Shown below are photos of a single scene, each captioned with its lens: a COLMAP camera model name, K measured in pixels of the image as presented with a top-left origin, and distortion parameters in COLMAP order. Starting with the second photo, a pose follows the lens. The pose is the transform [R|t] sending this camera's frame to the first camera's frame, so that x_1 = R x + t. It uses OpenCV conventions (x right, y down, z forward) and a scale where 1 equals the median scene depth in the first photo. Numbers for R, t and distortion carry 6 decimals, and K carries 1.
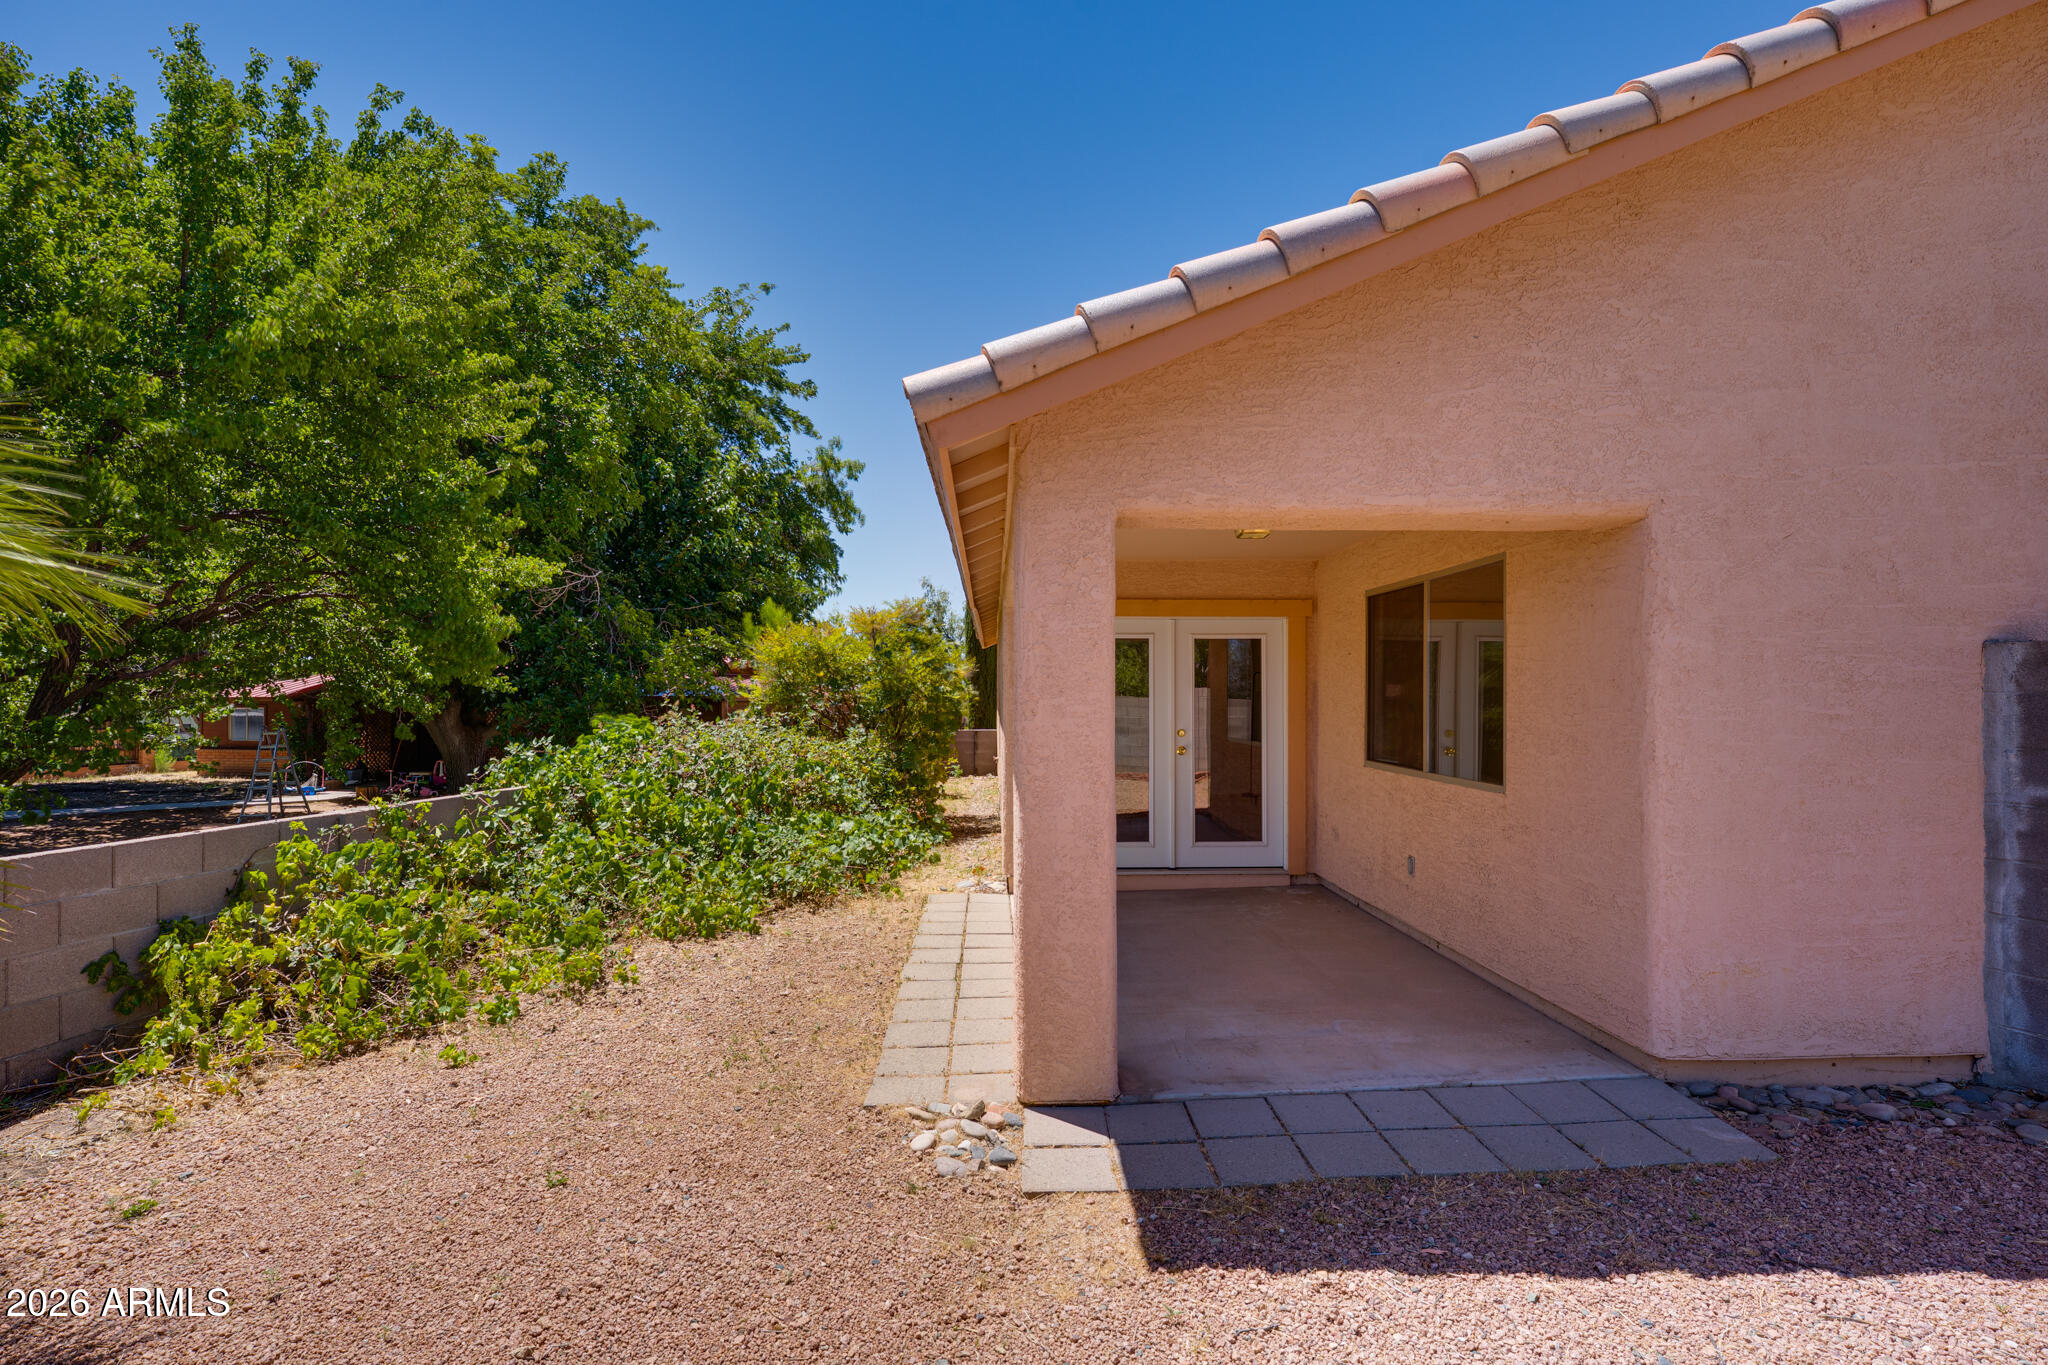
lens RADIAL K [[906.5, 0, 1030.4], [0, 906.5, 684.4], [0, 0, 1]] dist [-0.004881, -0.000428]
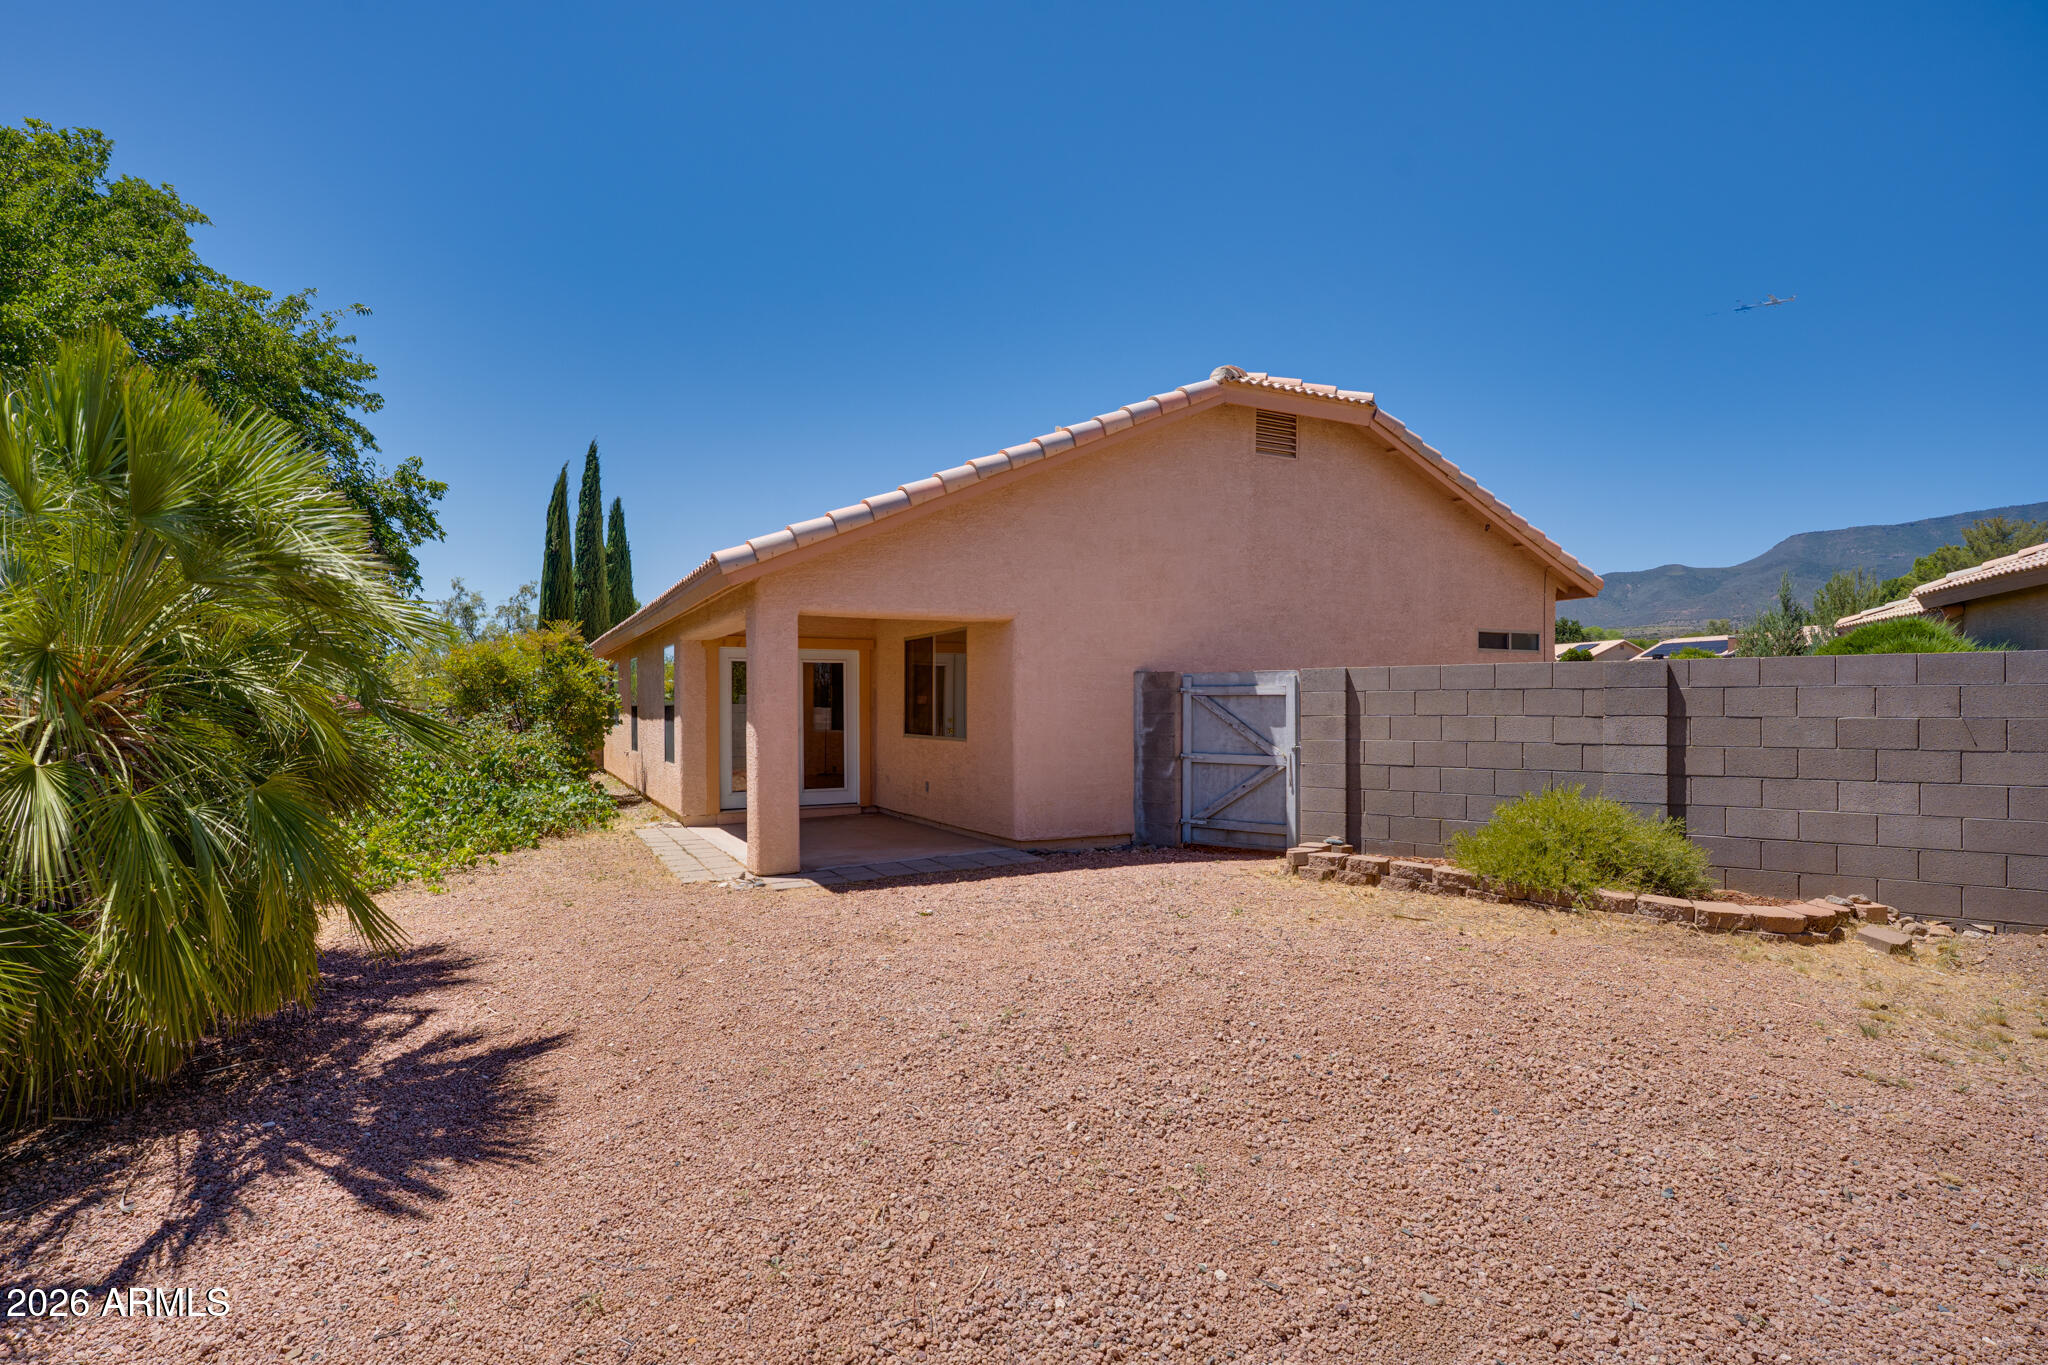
lens RADIAL K [[1129.4, 0, 1034.9], [0, 1129.4, 703.8], [0, 0, 1]] dist [-0.019697, 0.001591]
pose [[0.891343, -0.003073, 0.453320, -0.291561], [0.002232, 0.999995, 0.002391, 0.015413], [-0.453325, -0.001119, 0.891345, -0.784921]]
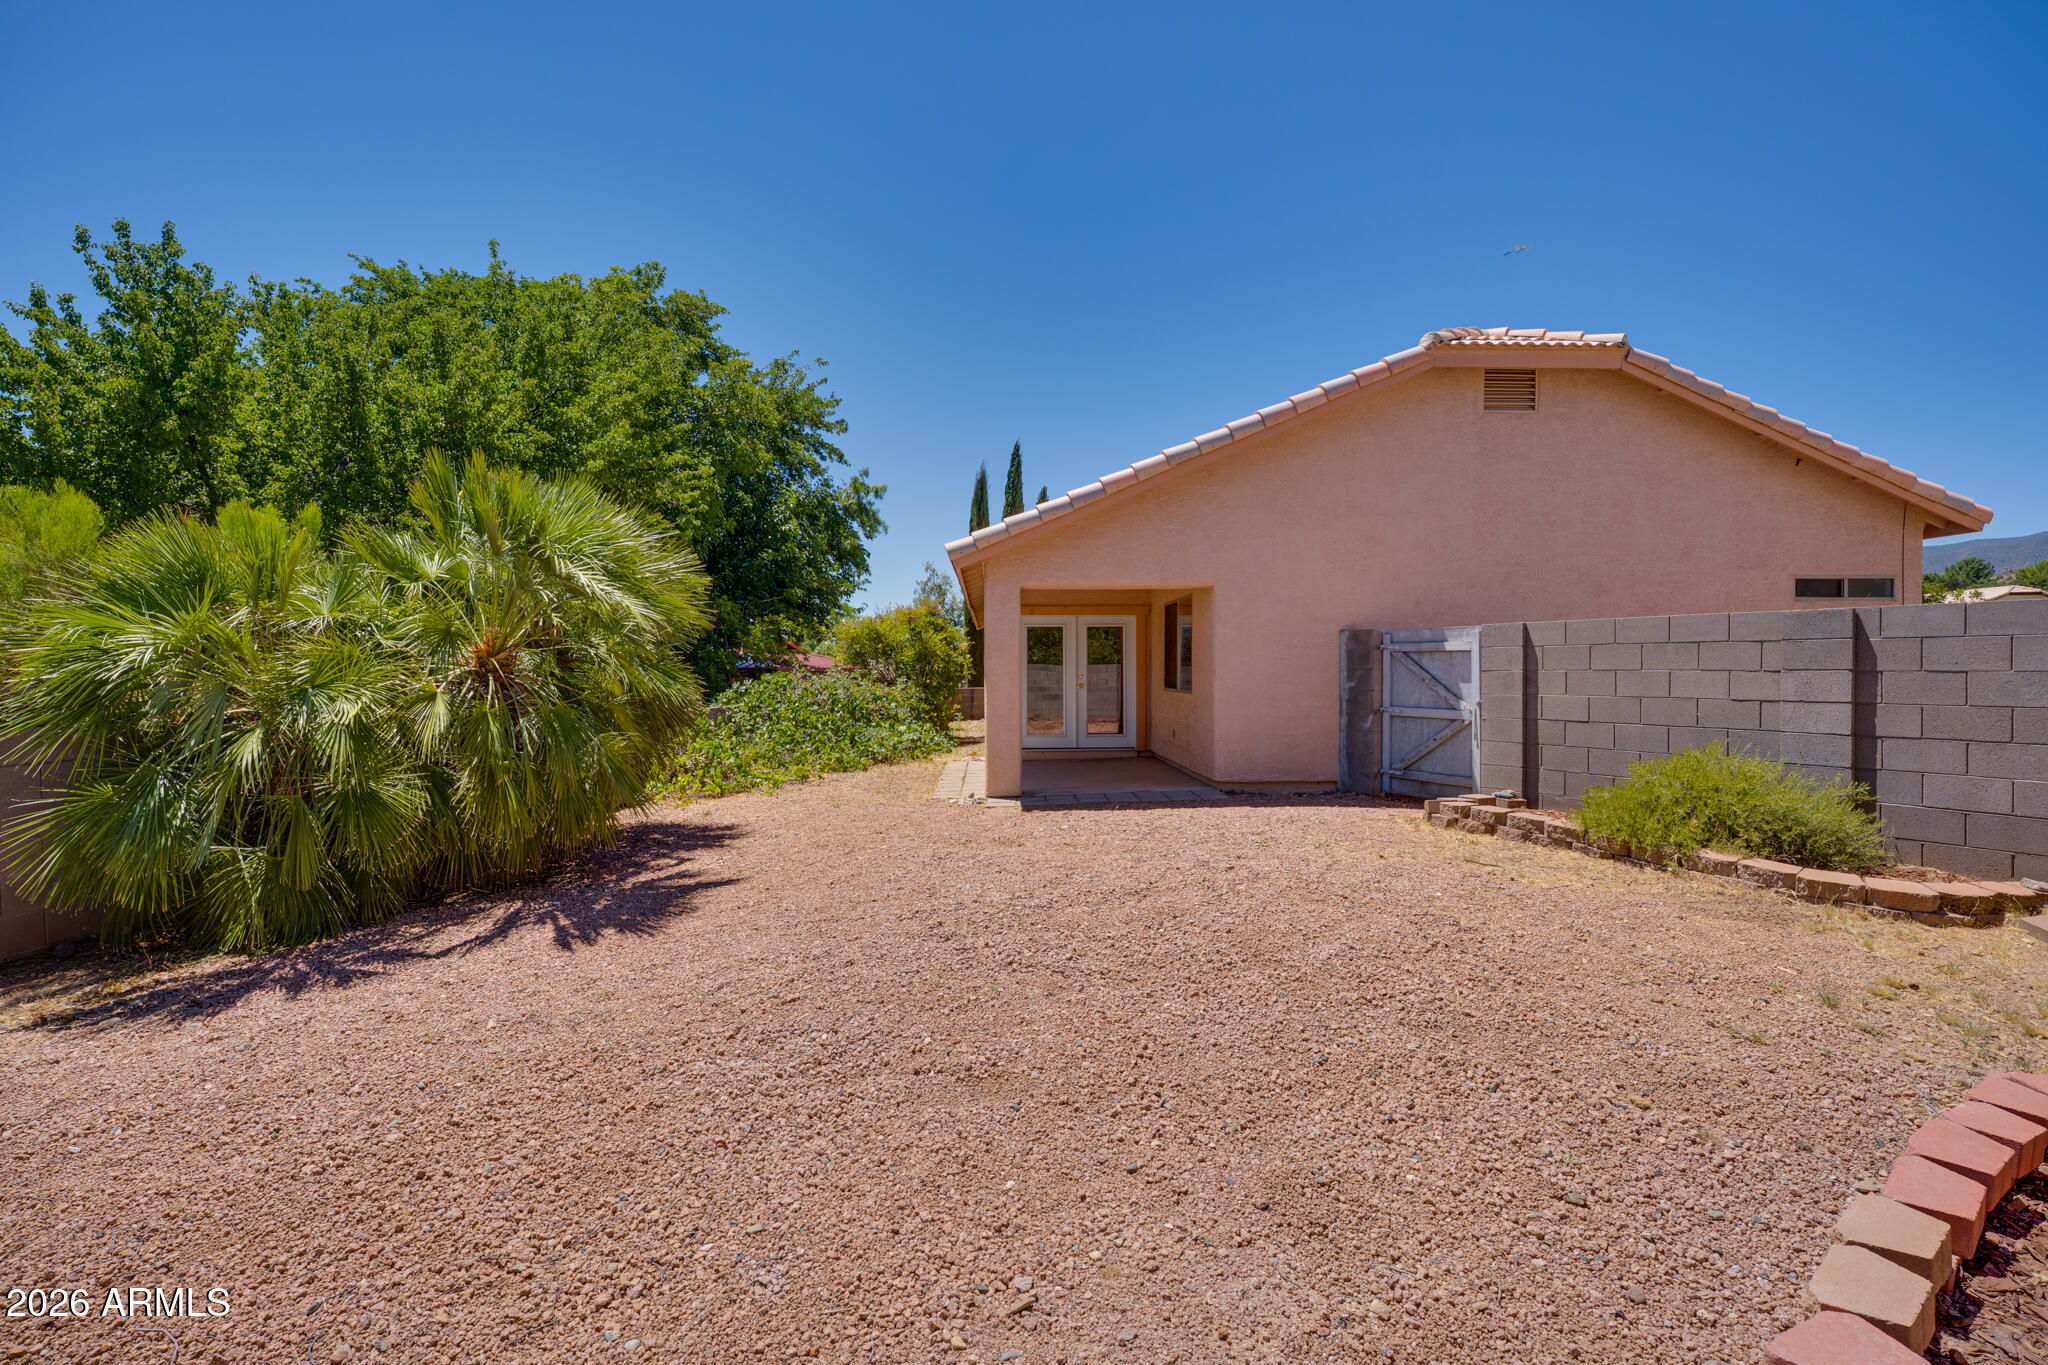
lens RADIAL K [[1129.4, 0, 1030.7], [0, 1129.4, 672.4], [0, 0, 1]] dist [-0.019697, 0.001591]
pose [[0.999923, -0.005353, -0.011200, 0.073439], [0.005428, 0.999963, 0.006684, 0.023501], [0.011164, -0.006744, 0.999915, -1.106981]]
